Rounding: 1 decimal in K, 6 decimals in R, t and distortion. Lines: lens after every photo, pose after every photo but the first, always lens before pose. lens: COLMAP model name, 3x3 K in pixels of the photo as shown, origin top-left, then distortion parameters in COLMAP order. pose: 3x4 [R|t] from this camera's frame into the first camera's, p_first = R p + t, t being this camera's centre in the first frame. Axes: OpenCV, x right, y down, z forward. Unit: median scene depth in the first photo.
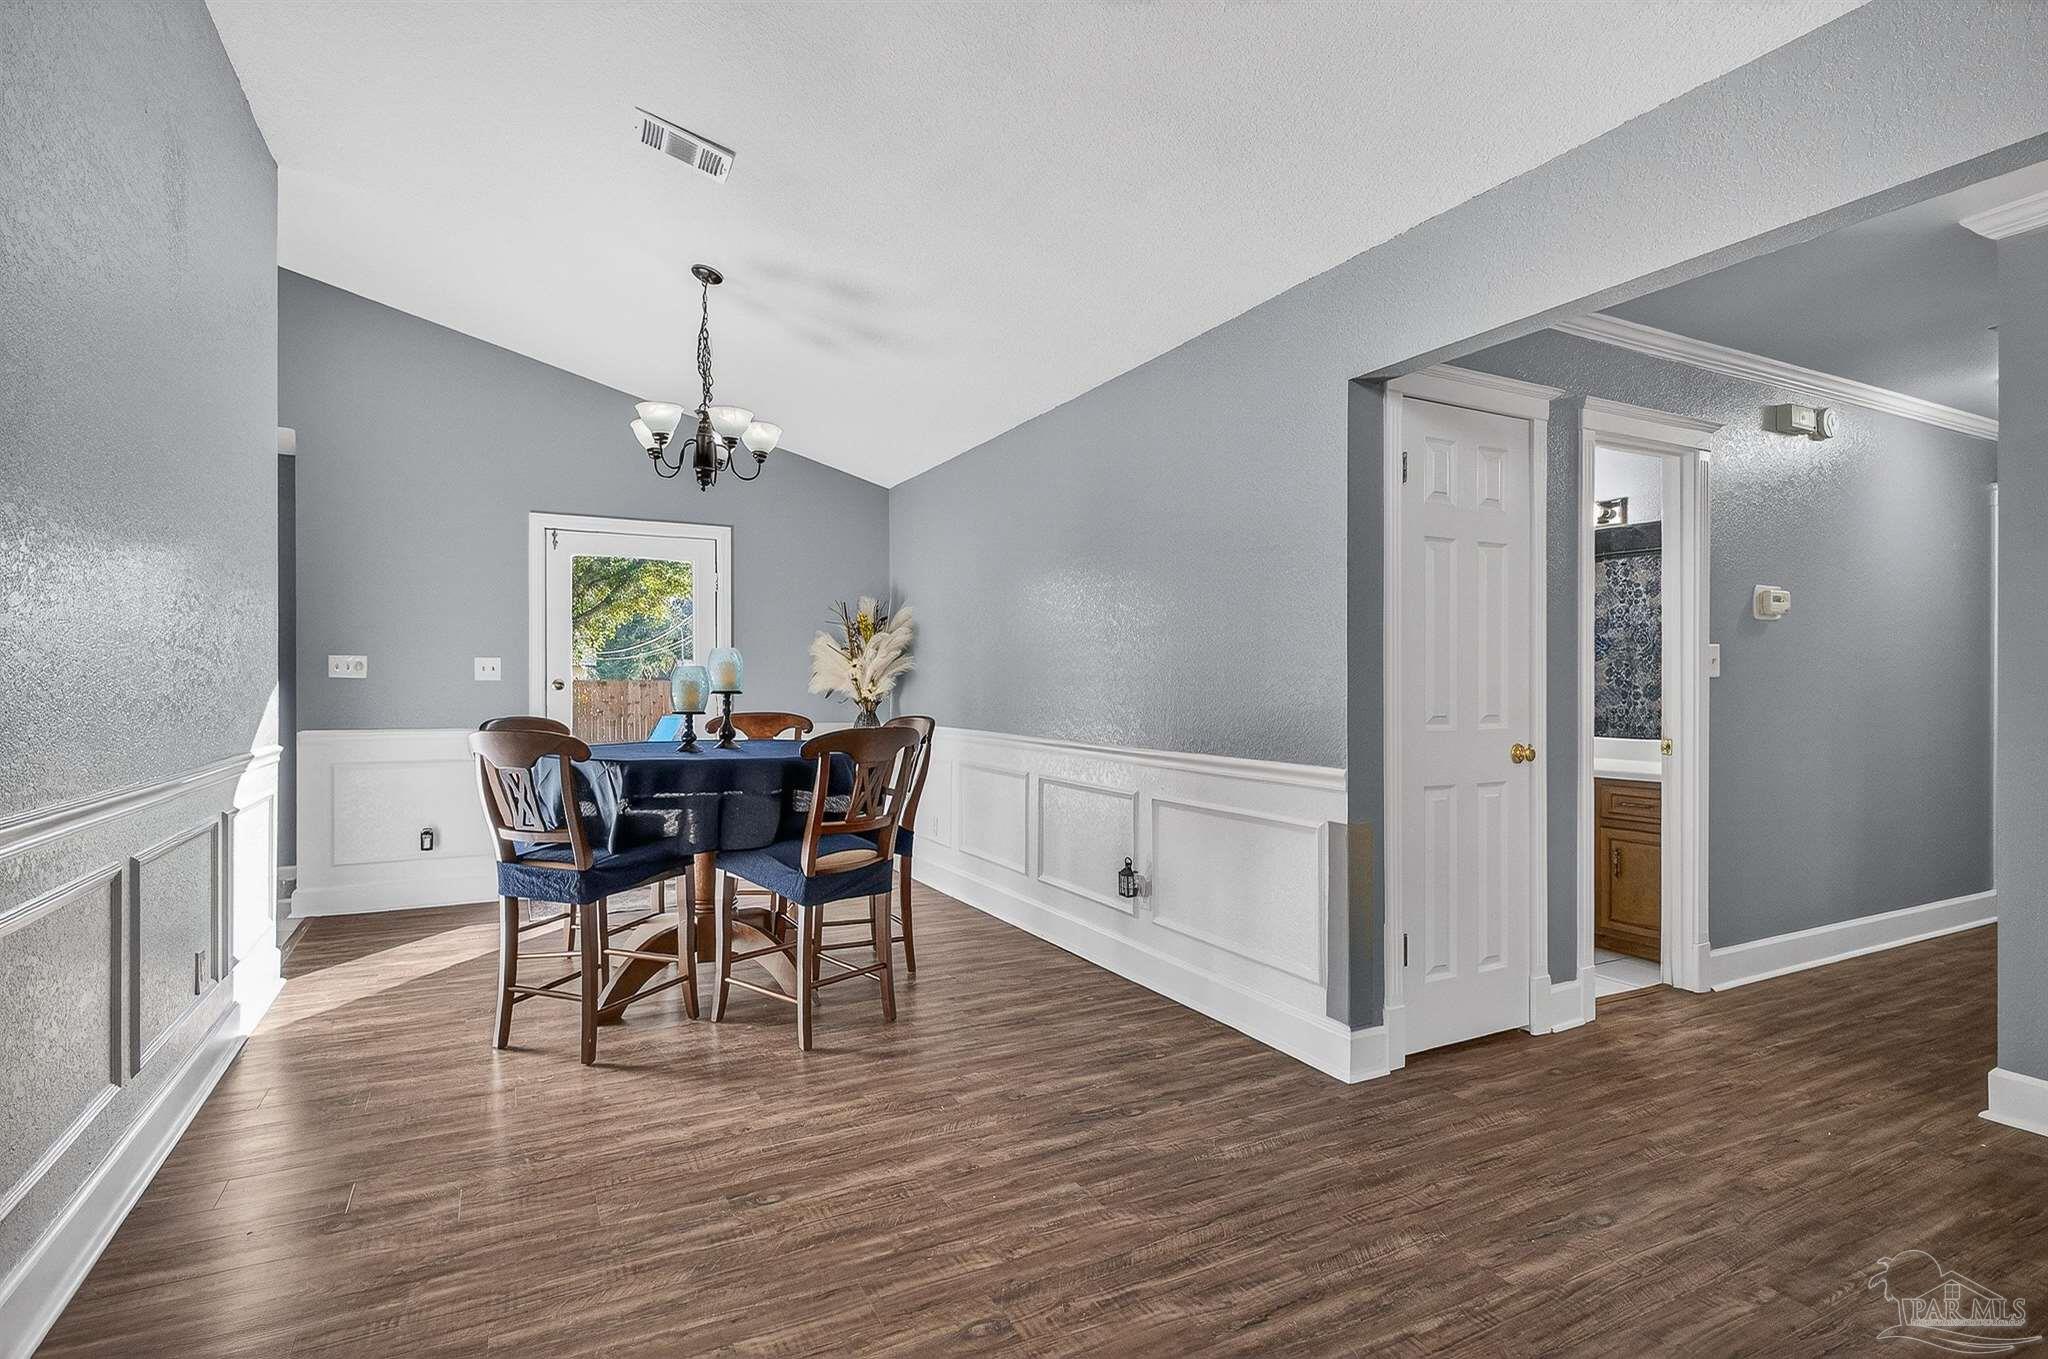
lens RADIAL K [[994.2, 0, 1024.0], [0, 994.2, 679.5], [0, 0, 1]] dist [0.022966, -0.000063]
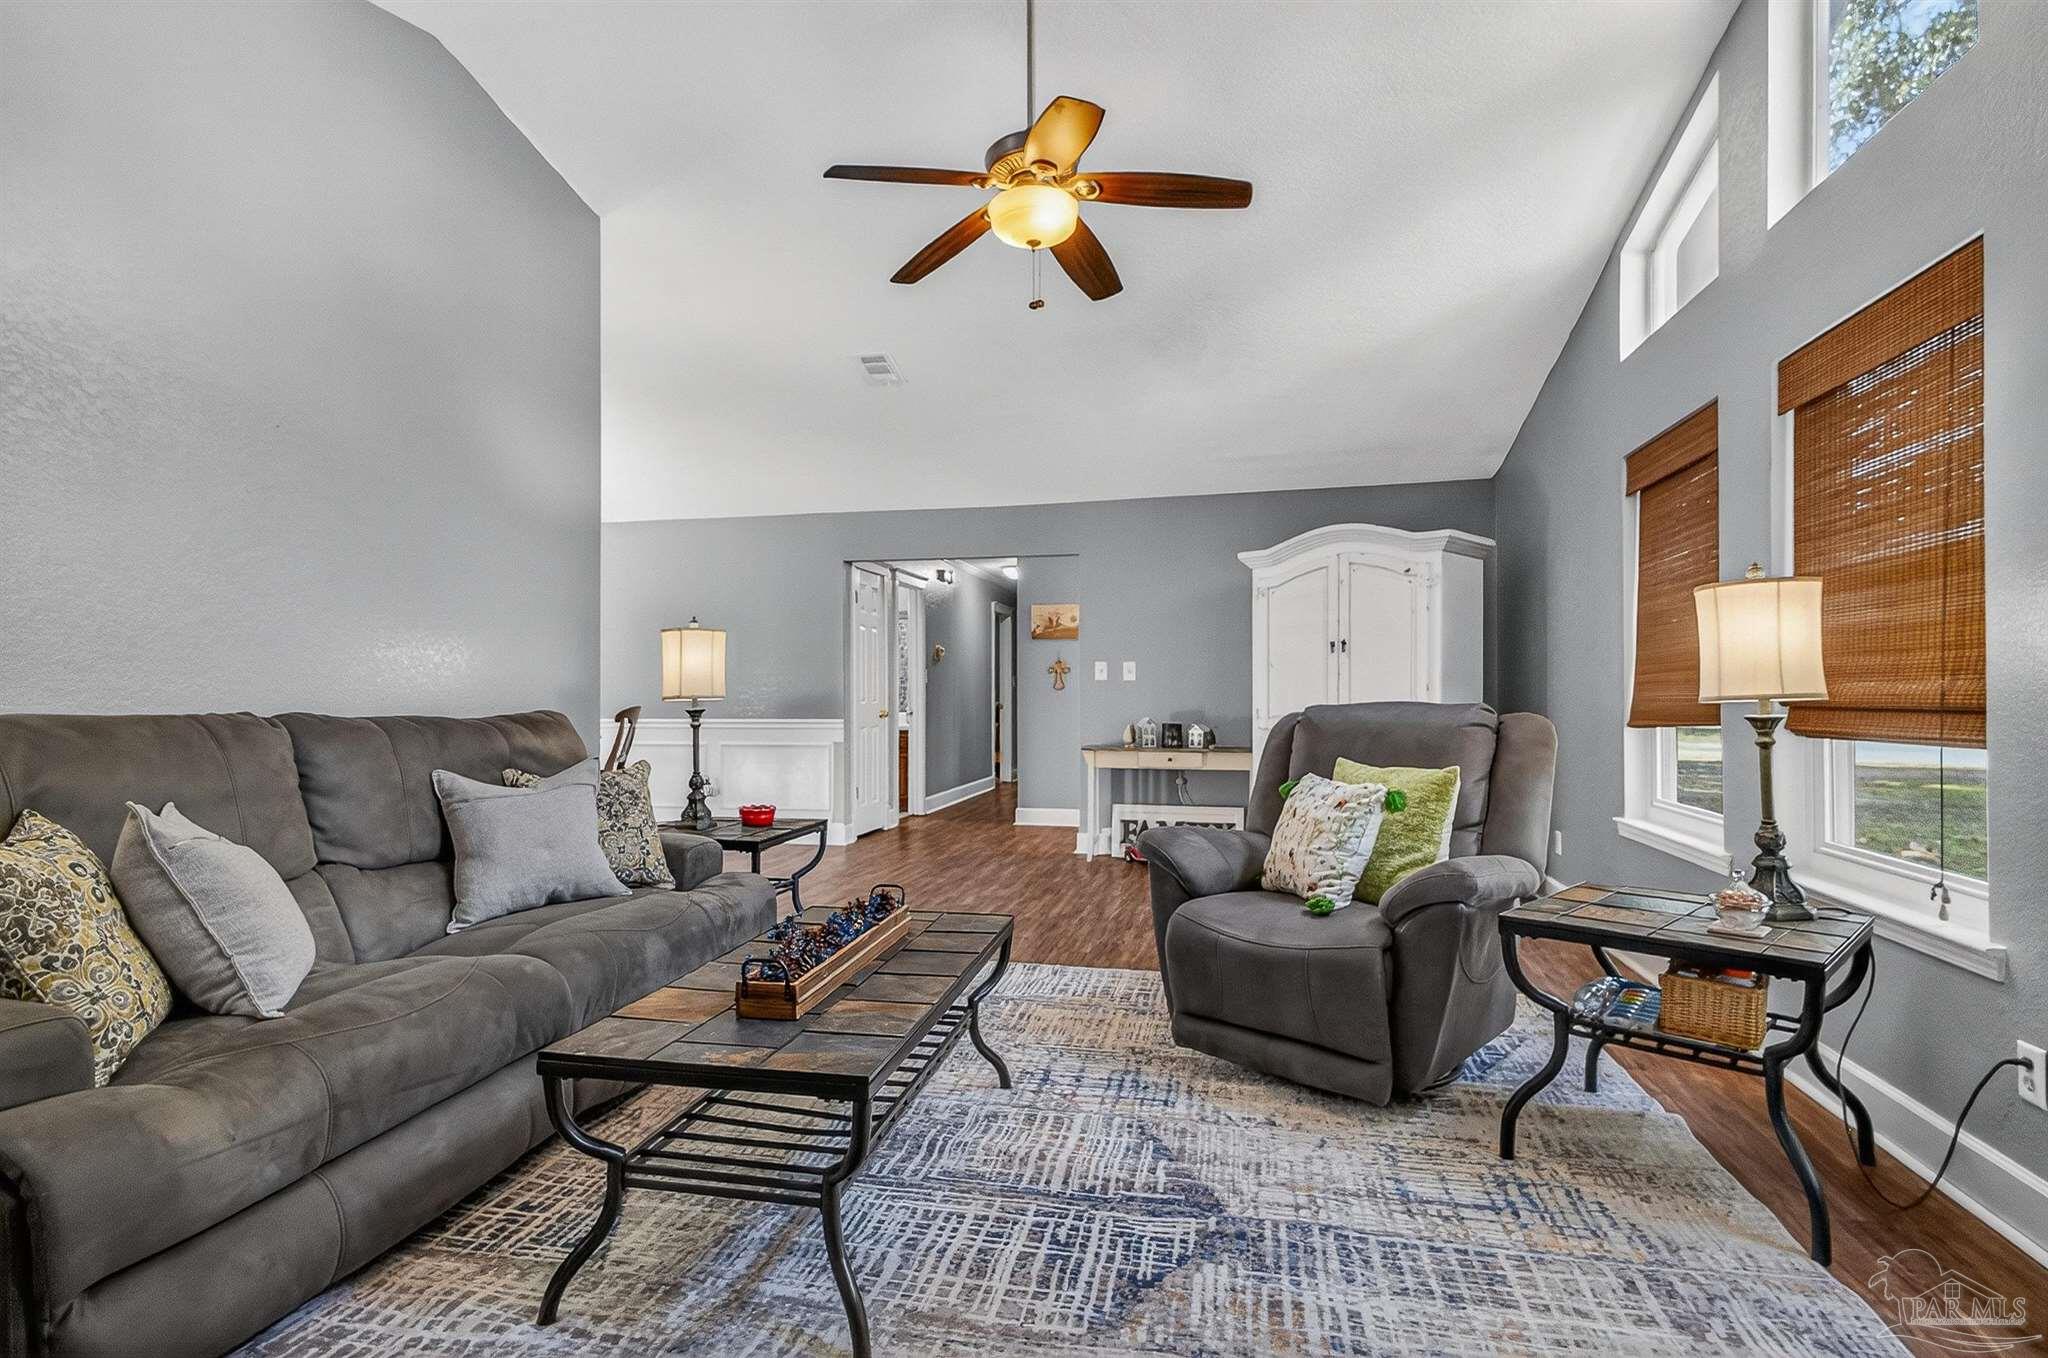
lens RADIAL K [[994.2, 0, 1024.0], [0, 994.2, 679.0], [0, 0, 1]] dist [0.022966, -0.000063]
pose [[0.656928, 0.007122, 0.753920, -1.025934], [0.003469, 0.999916, -0.012469, 0.016829], [-0.753945, 0.010807, 0.656848, -0.790393]]
